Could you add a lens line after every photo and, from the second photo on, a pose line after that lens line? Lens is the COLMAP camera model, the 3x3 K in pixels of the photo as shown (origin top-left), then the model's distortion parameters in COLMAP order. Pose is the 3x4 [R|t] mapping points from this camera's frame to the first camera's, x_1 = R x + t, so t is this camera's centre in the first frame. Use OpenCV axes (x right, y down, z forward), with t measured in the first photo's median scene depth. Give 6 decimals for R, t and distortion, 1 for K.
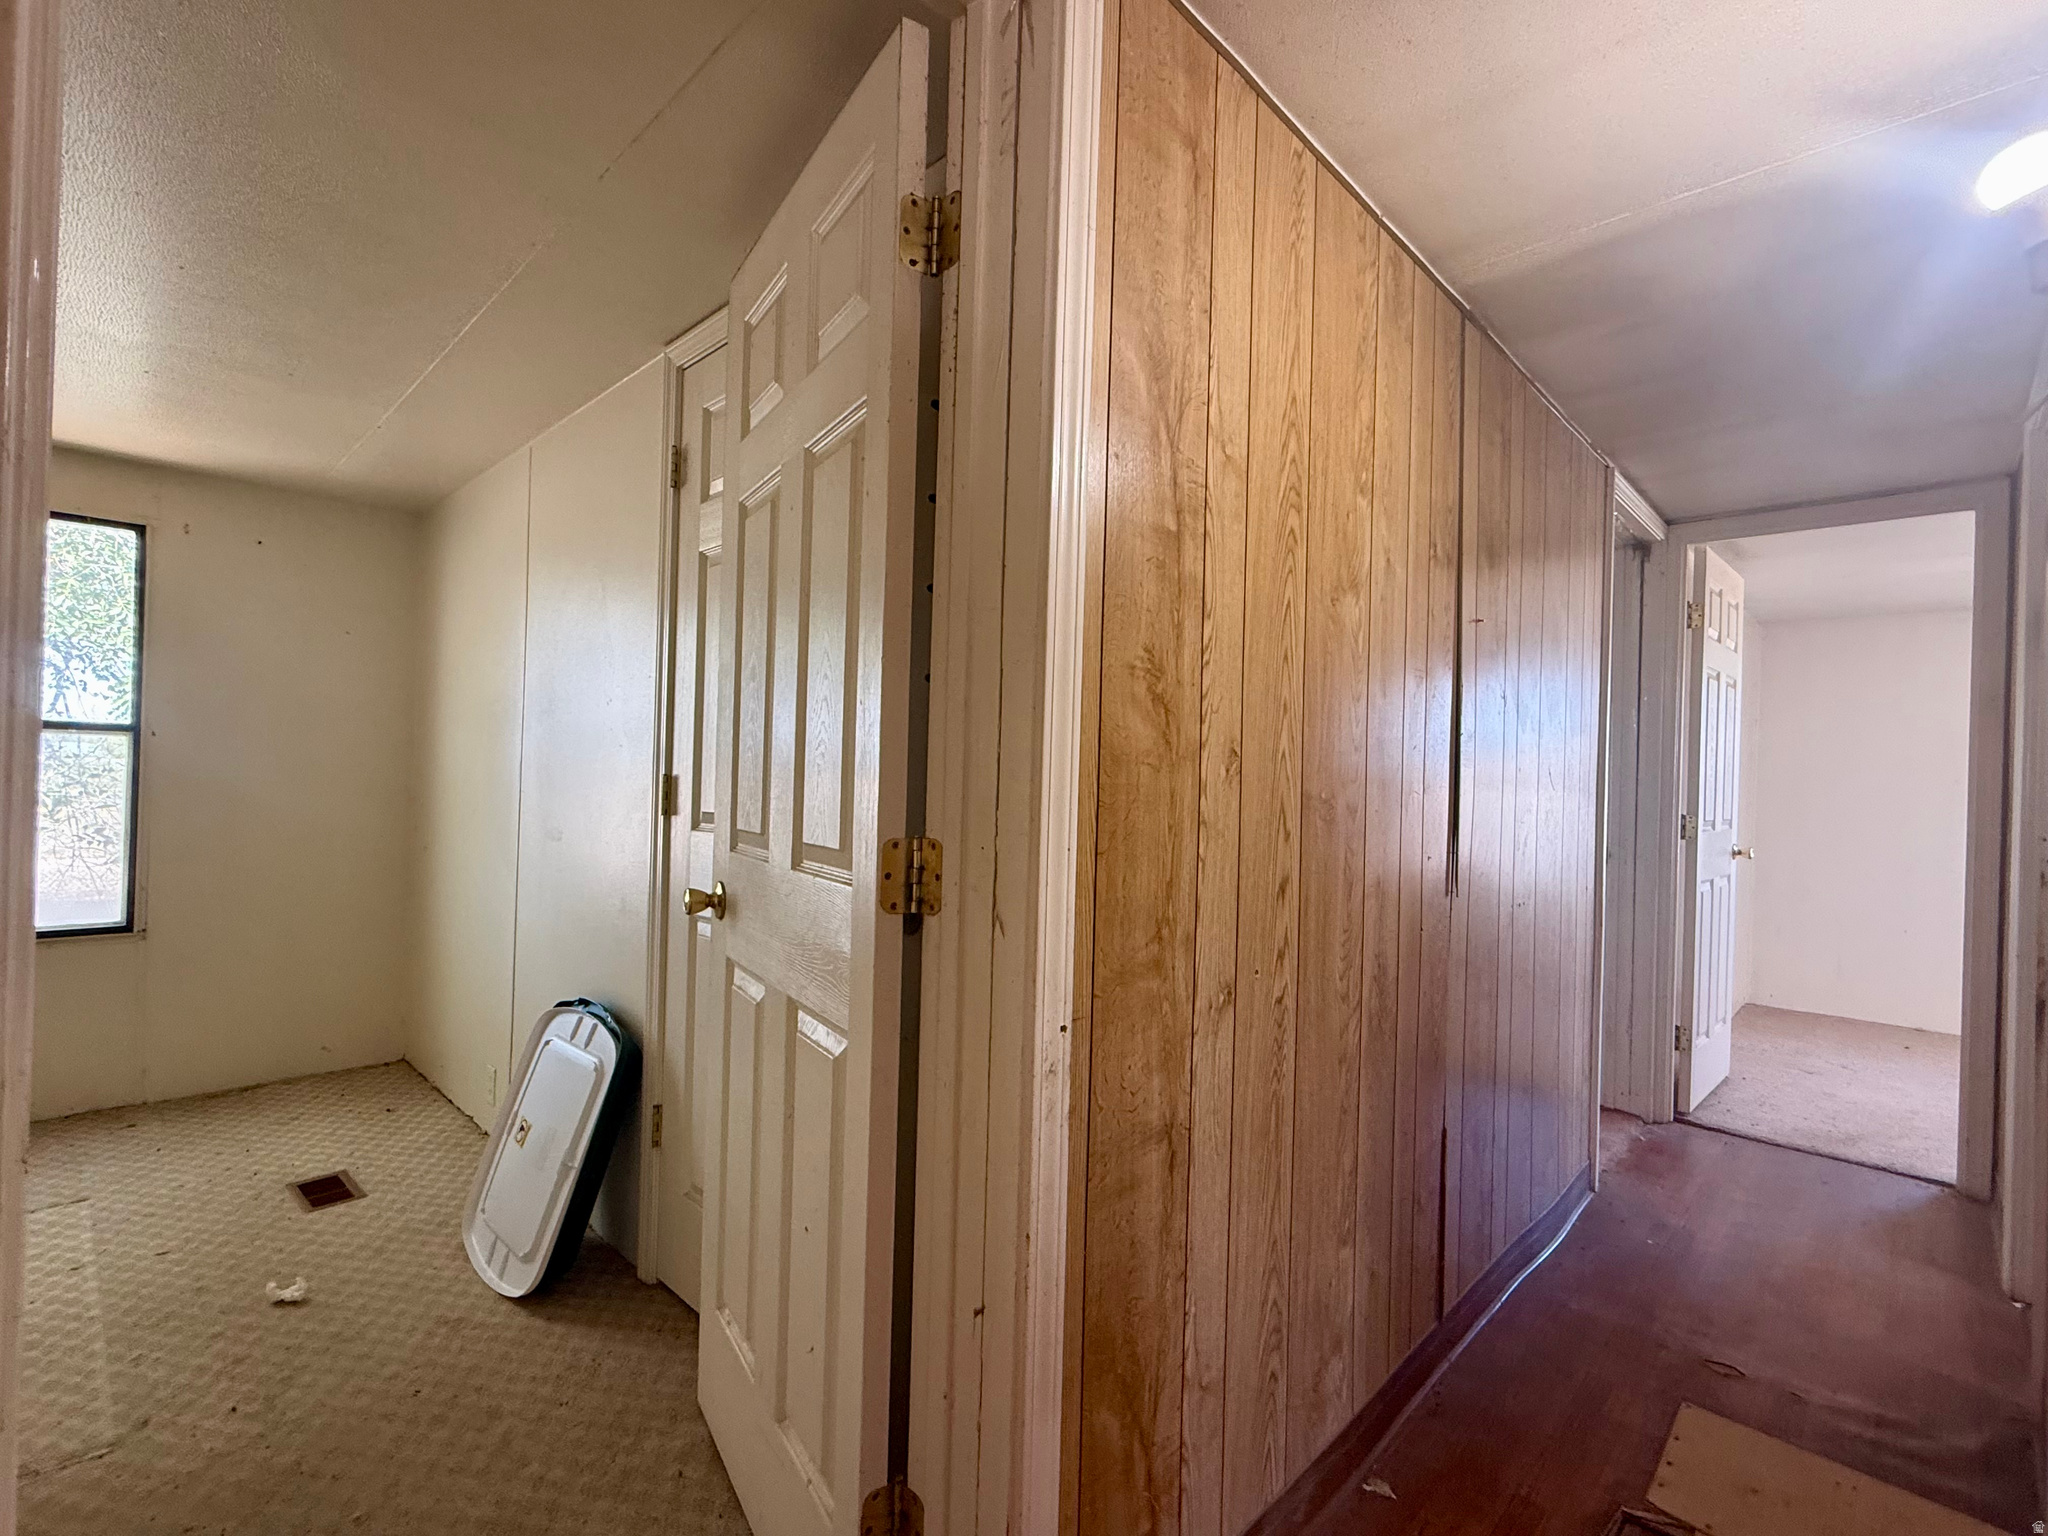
lens RADIAL K [[924.0, 0, 1024.0], [0, 924.0, 768.0], [0, 0, 1]] dist [0.000886, 0.000617]
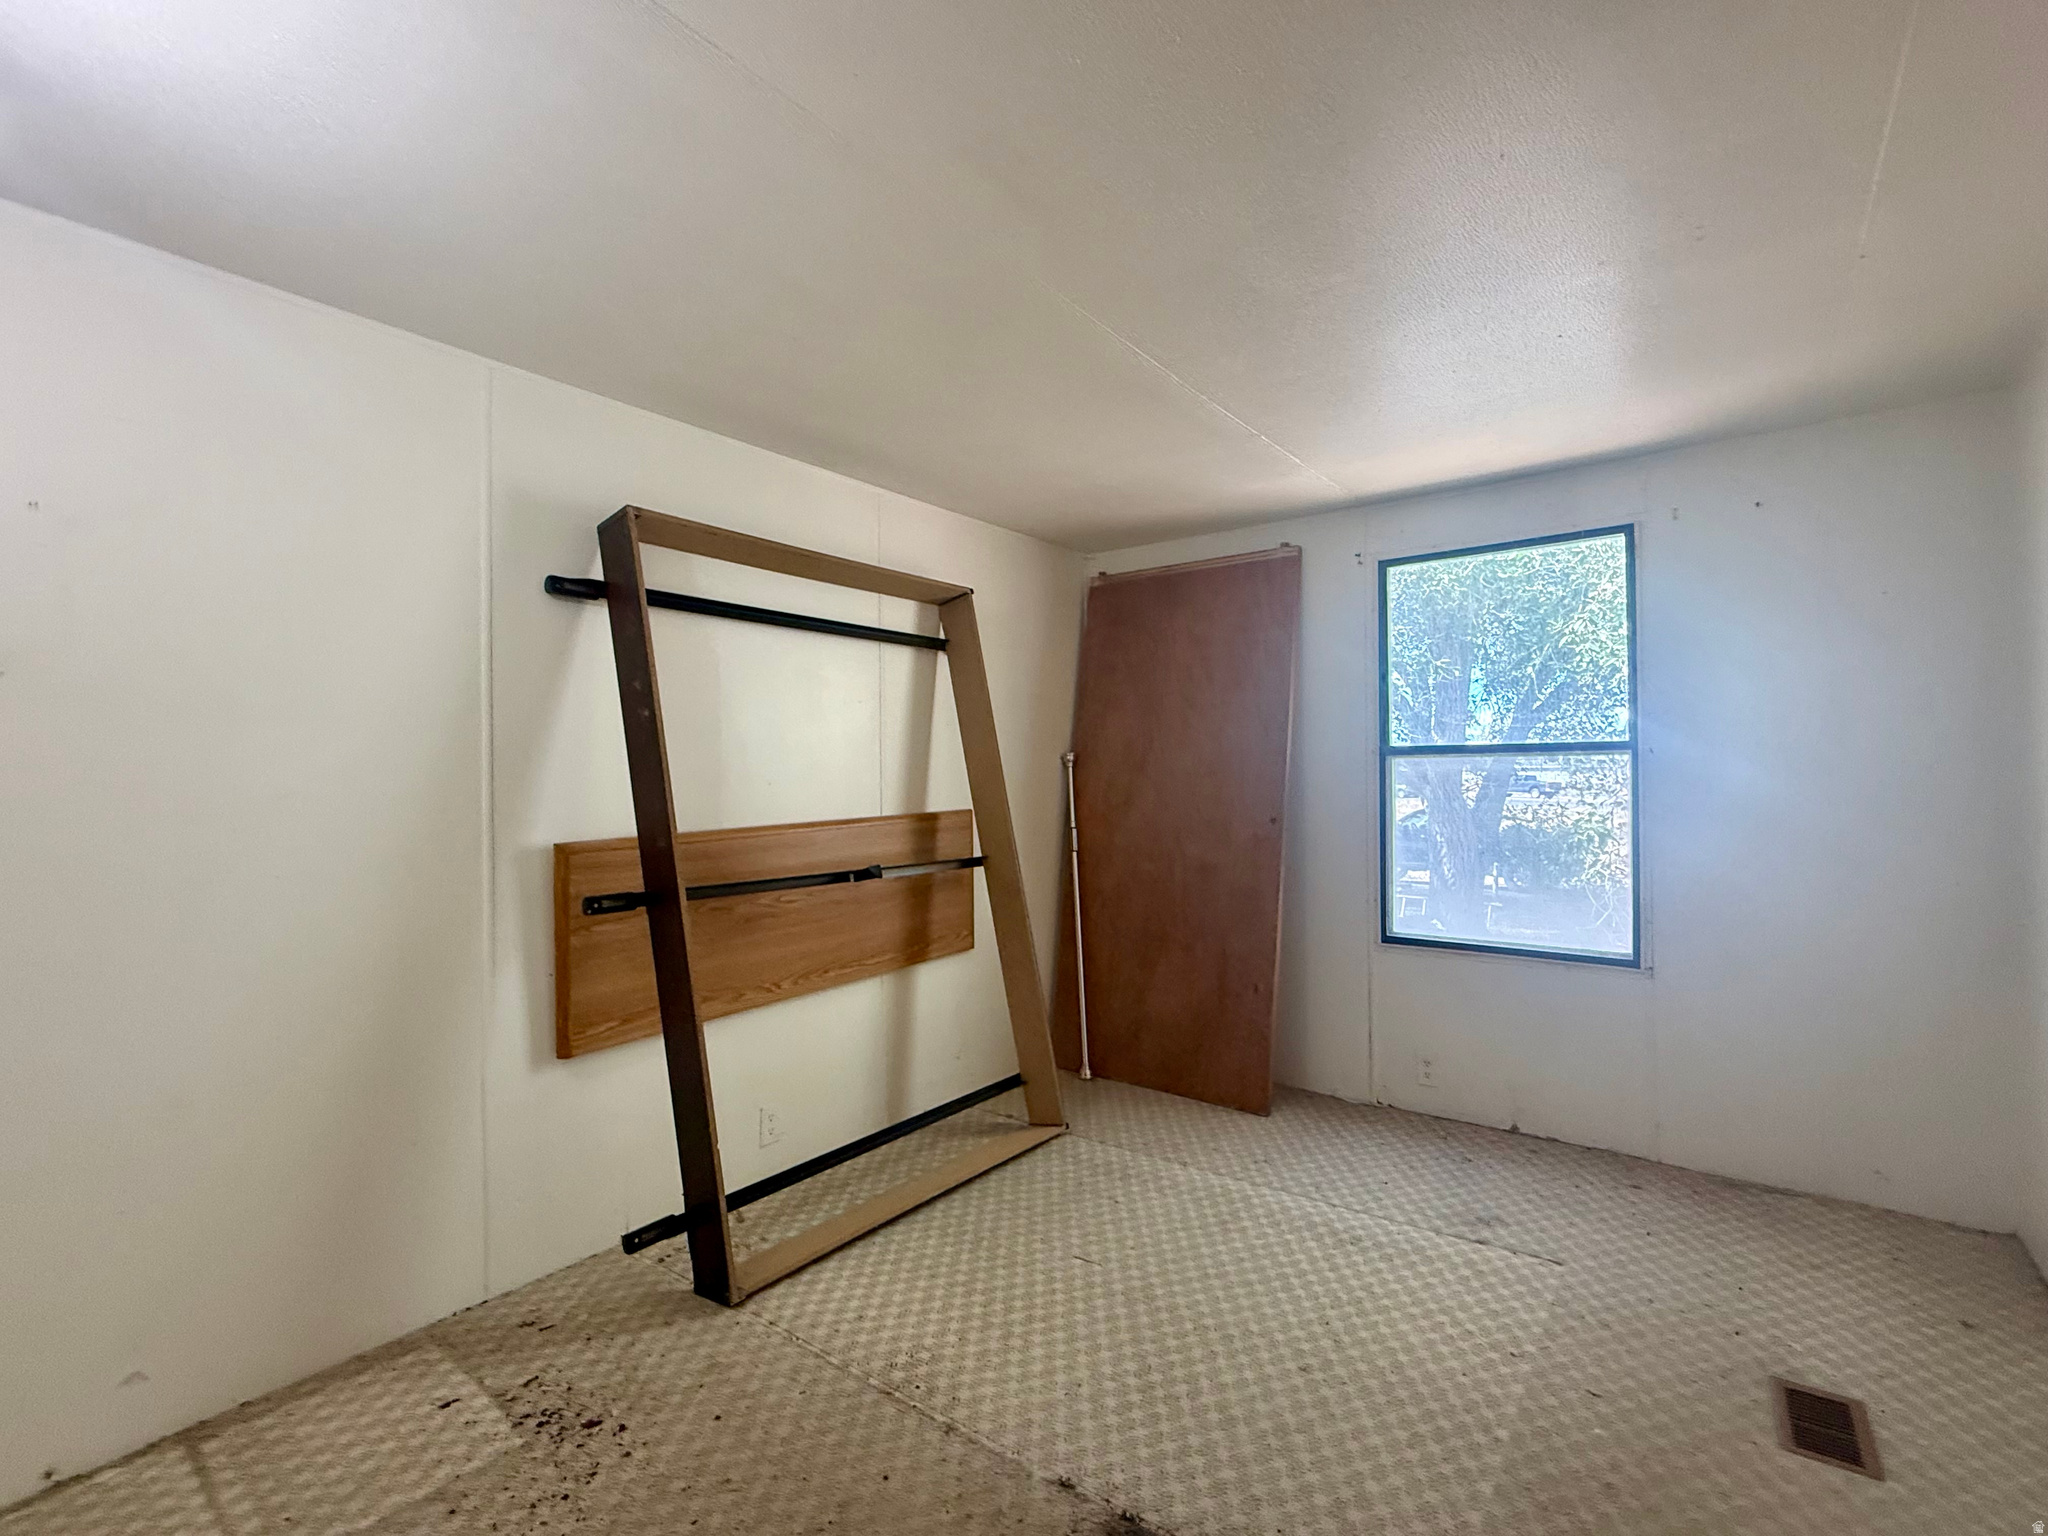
lens RADIAL K [[924.0, 0, 1024.0], [0, 924.0, 768.0], [0, 0, 1]] dist [0.000886, 0.000617]
pose [[0.106898, -0.035033, -0.993653, -0.115186], [0.024328, 0.999172, -0.032611, -0.005669], [0.993972, -0.020688, 0.107662, 0.306250]]
